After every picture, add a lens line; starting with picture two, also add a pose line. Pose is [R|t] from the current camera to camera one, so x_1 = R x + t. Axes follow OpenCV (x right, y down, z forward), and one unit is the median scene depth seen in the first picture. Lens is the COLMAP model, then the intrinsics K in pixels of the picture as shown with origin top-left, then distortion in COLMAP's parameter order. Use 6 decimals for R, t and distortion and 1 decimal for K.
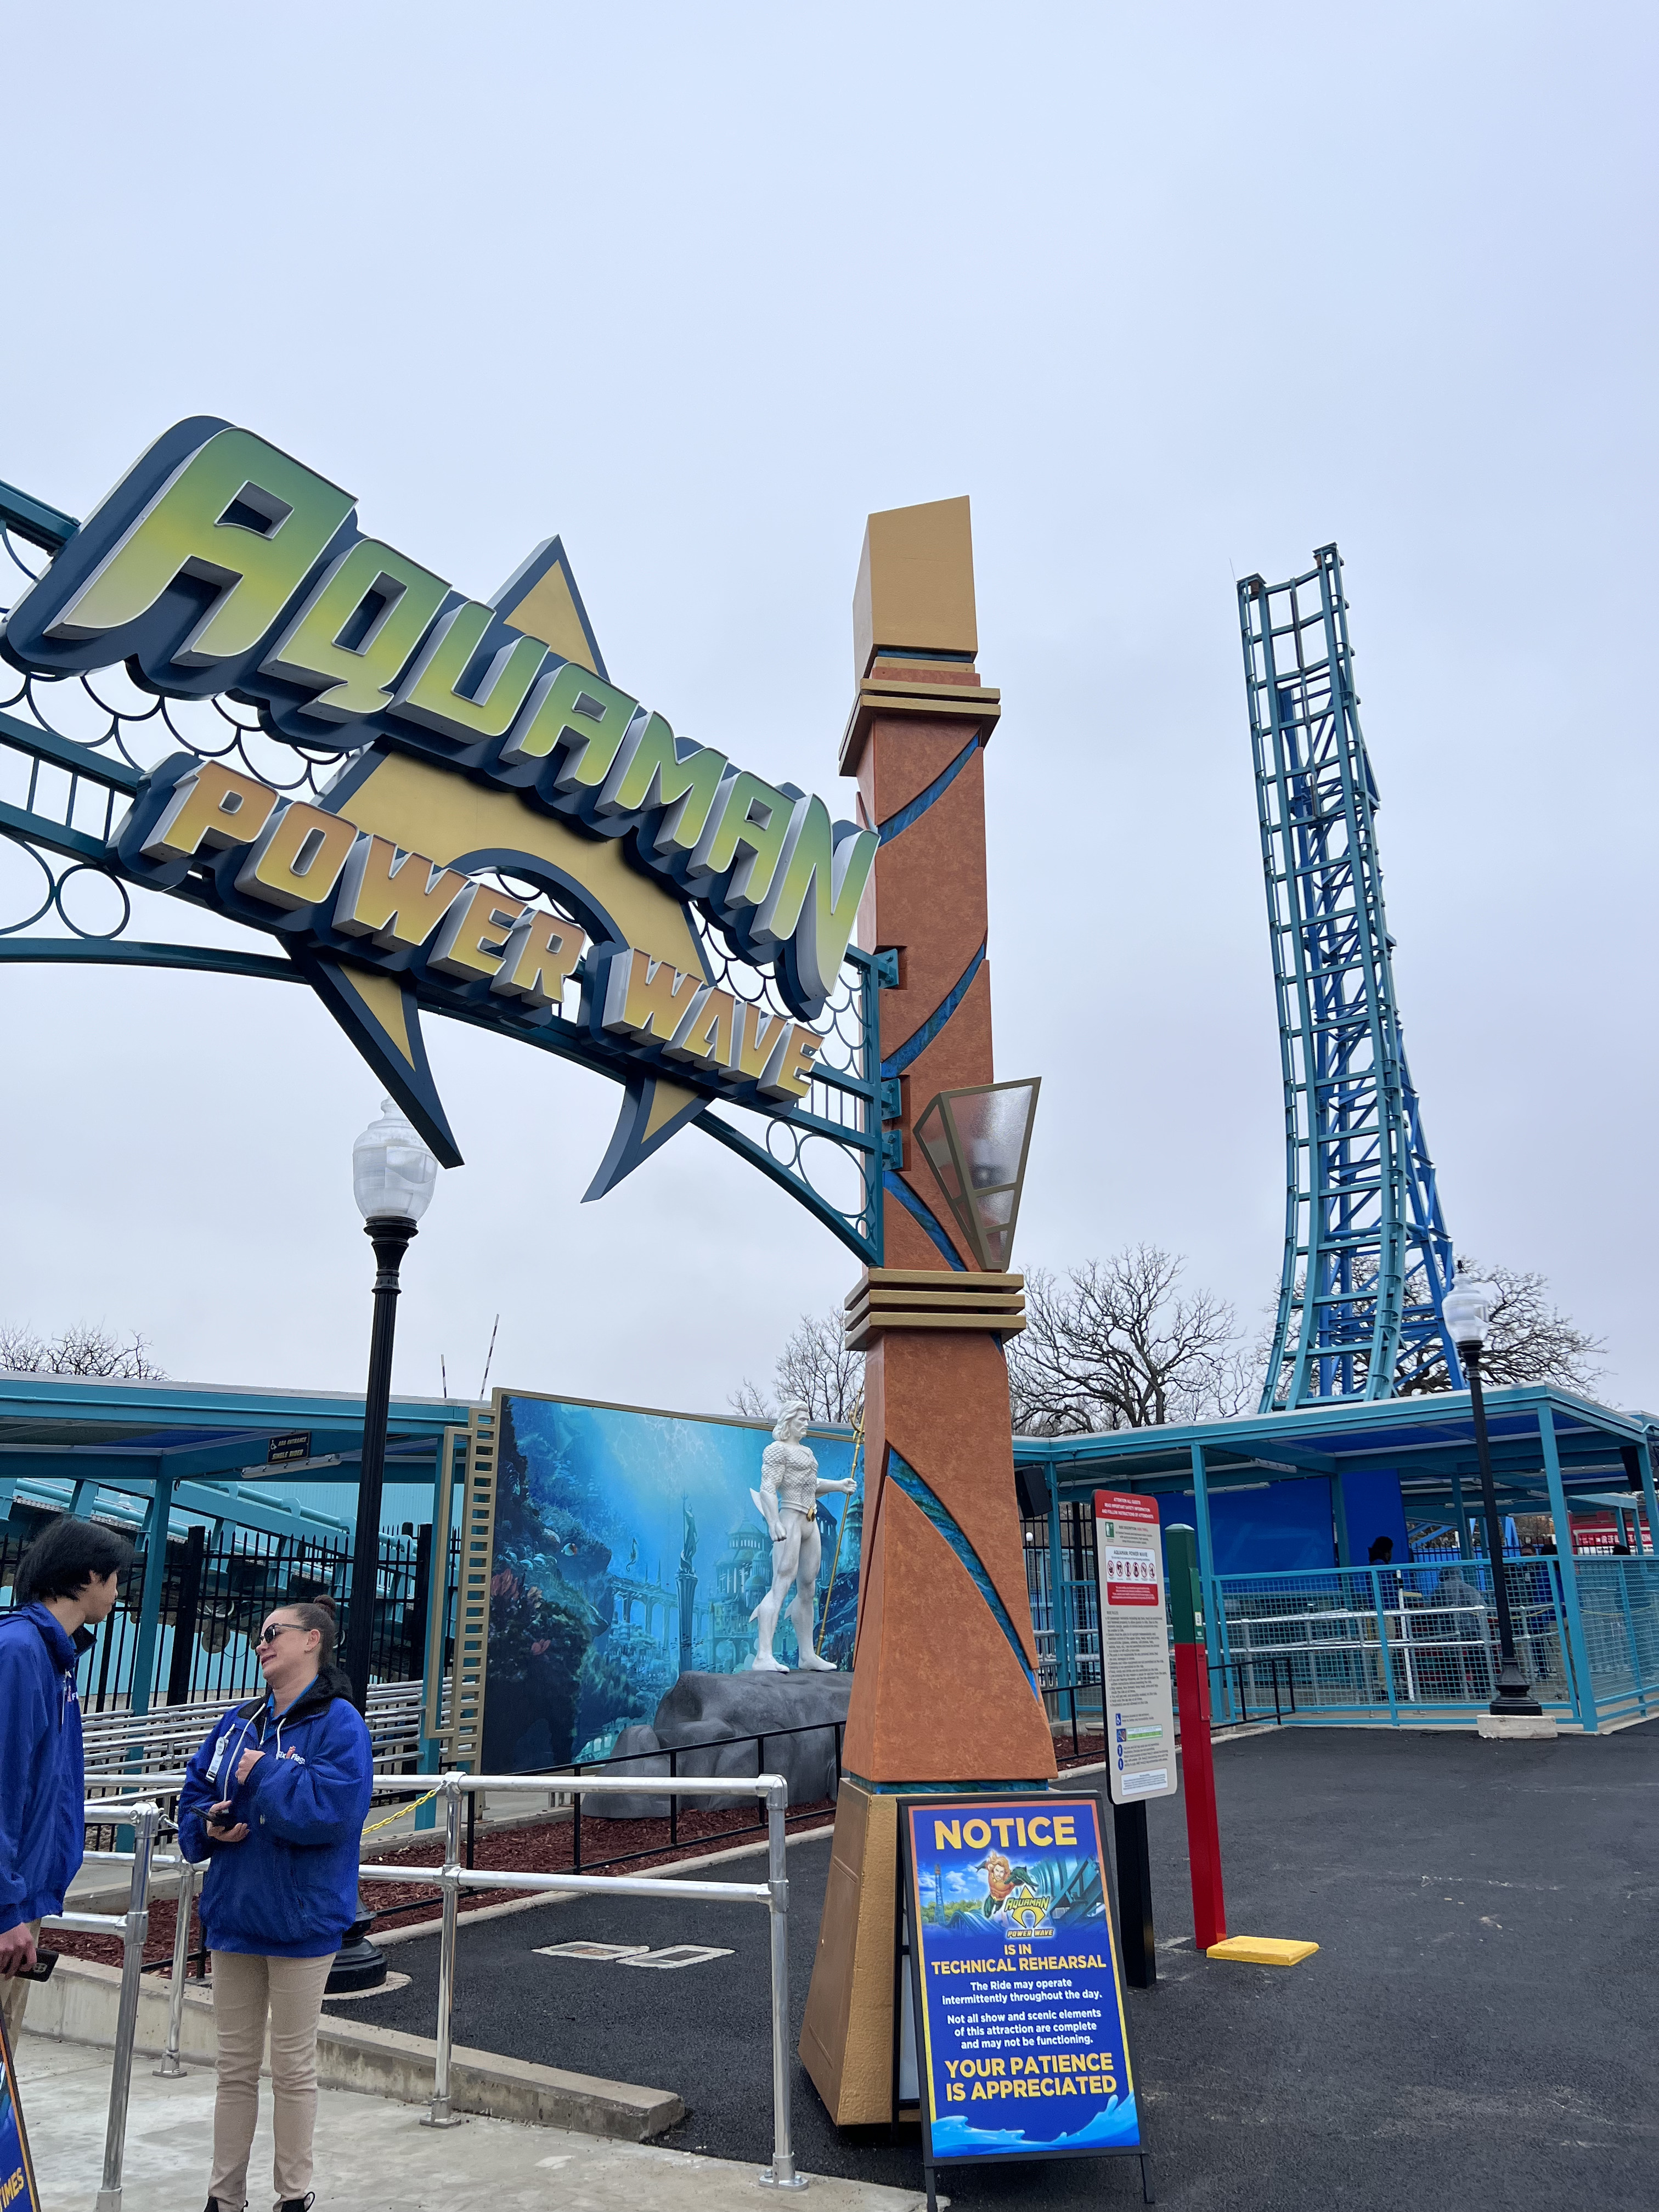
lens RADIAL K [[1655.4, 0, 826.6], [0, 1655.4, 1102.6], [0, 0, 1]] dist [-0.000206, -0.000511]
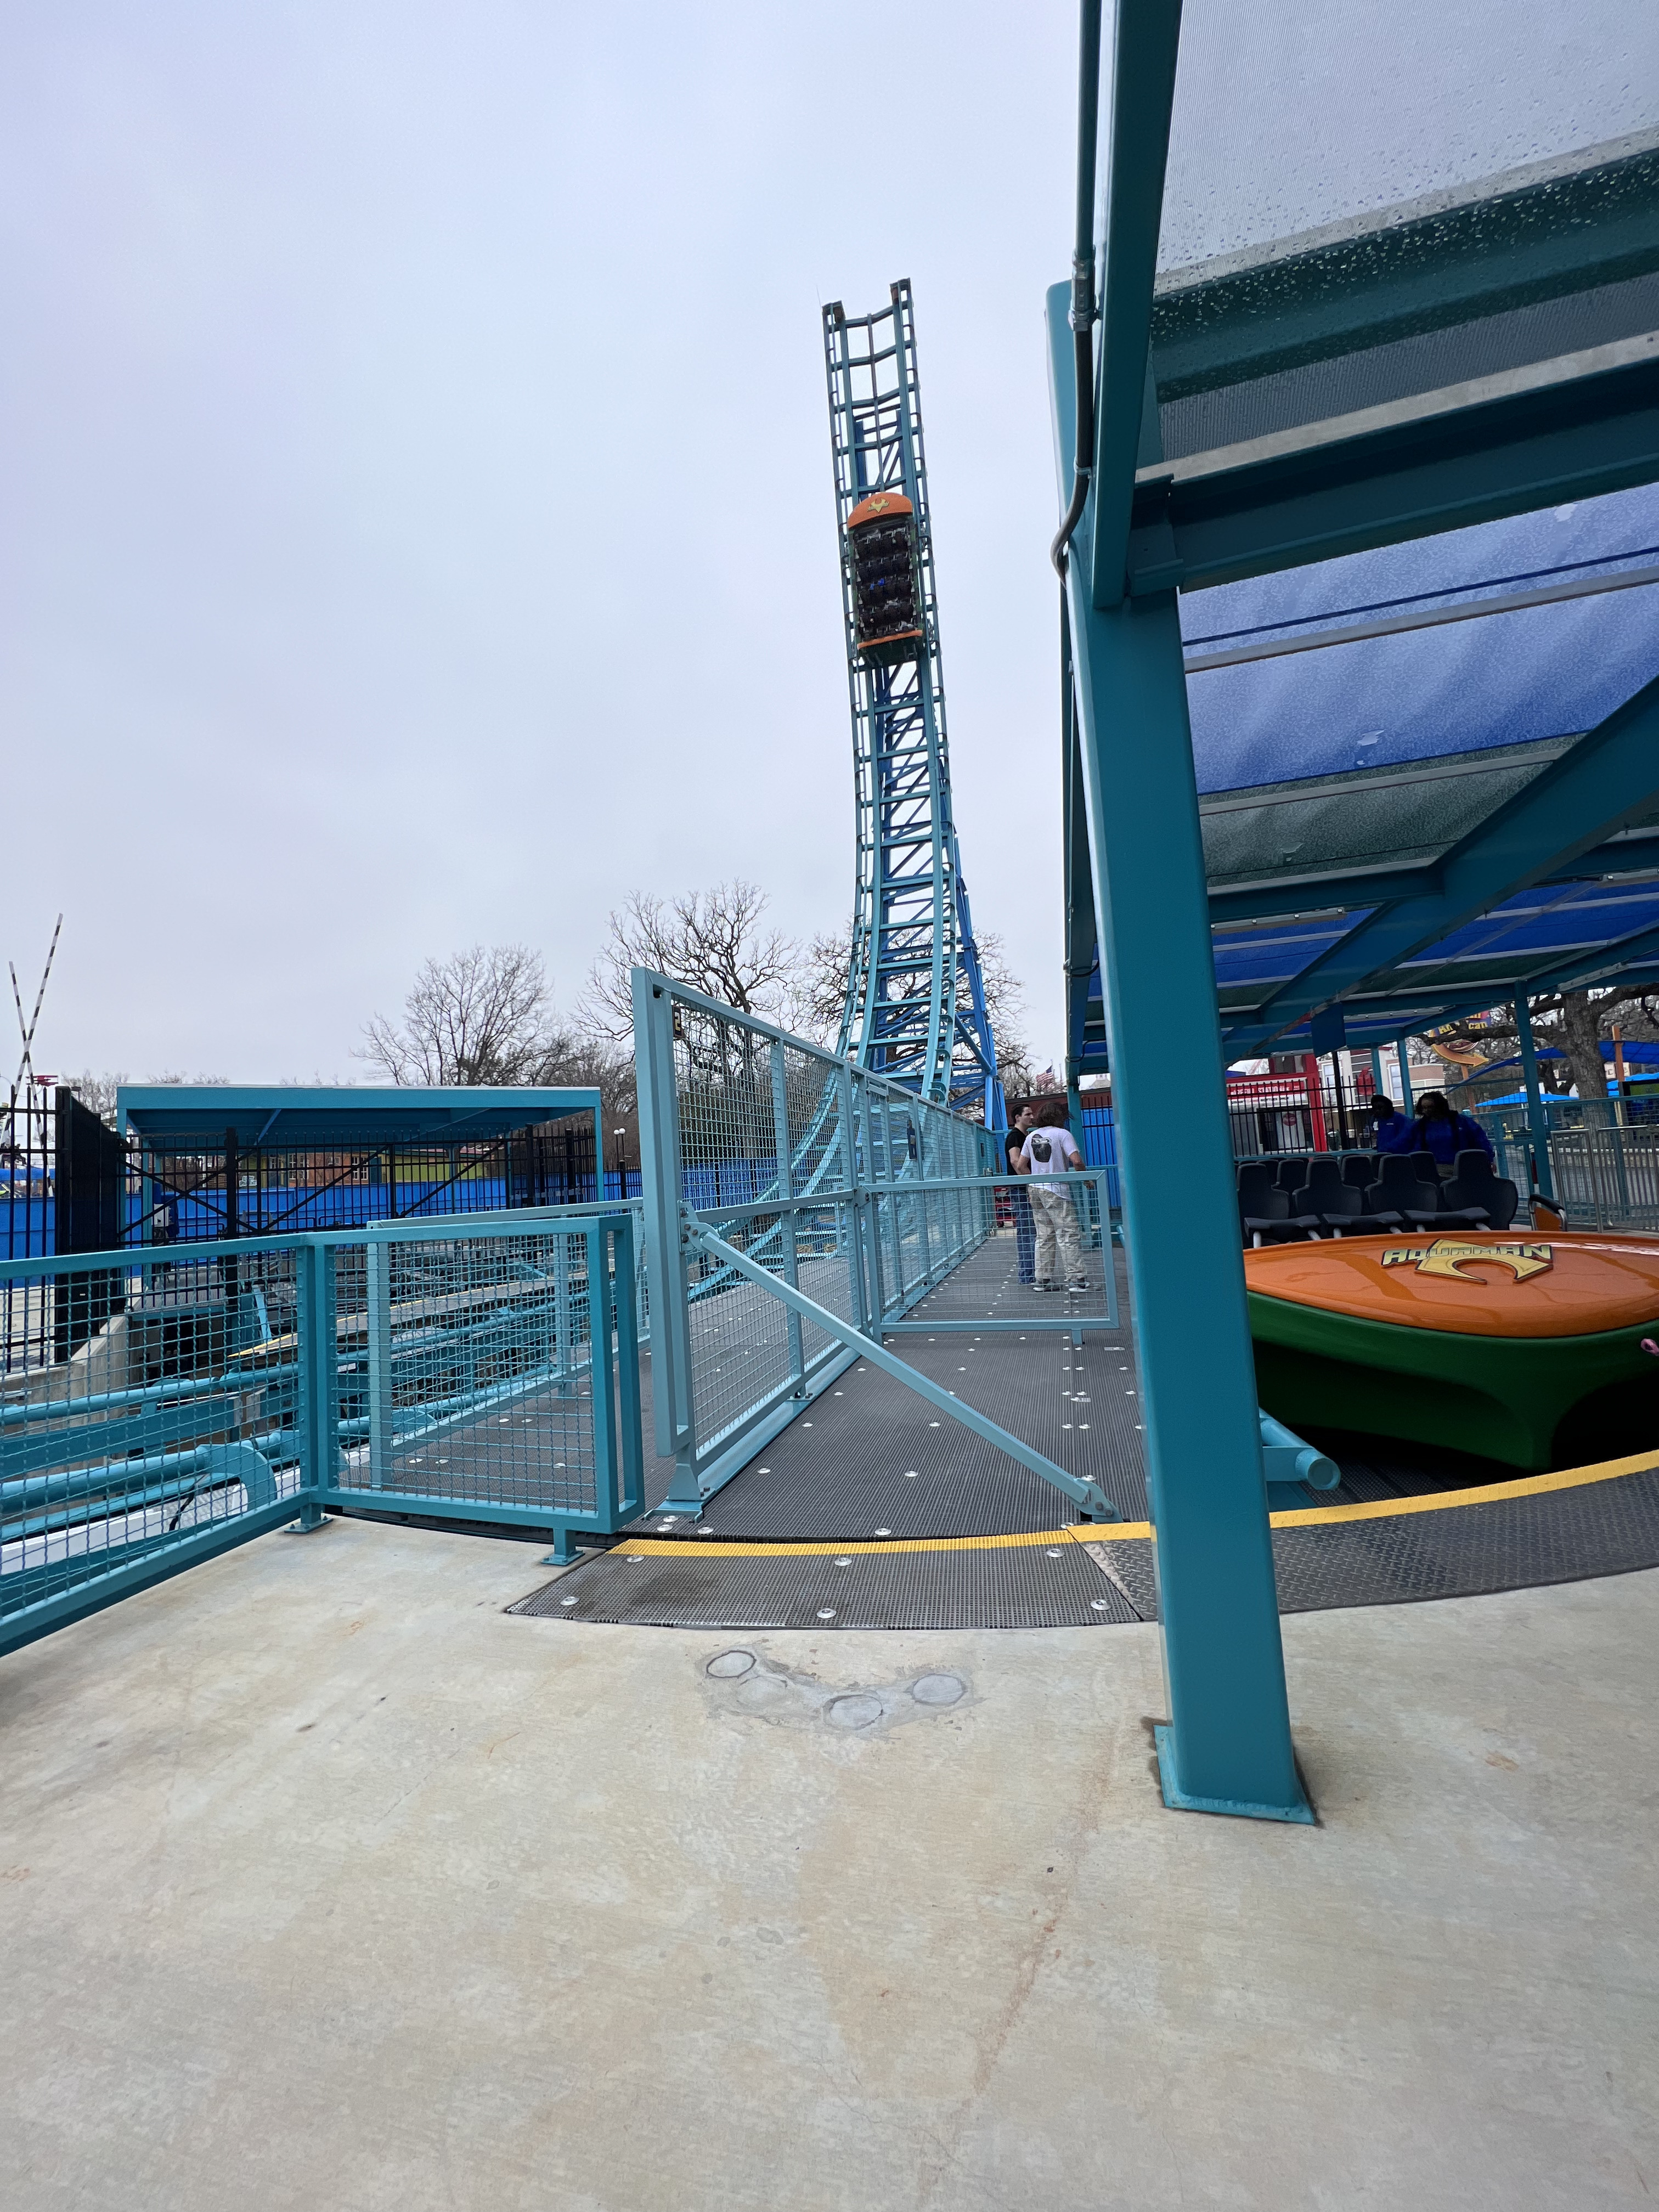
lens RADIAL K [[878.6, 0, 829.7], [0, 878.6, 1110.3], [0, 0, 1]] dist [-0.004101, -0.000263]
pose [[0.920942, -0.024216, 0.388947, 0.004222], [-0.056830, 0.979052, 0.195518, 0.111572], [-0.385534, -0.202165, 0.900274, 0.350701]]
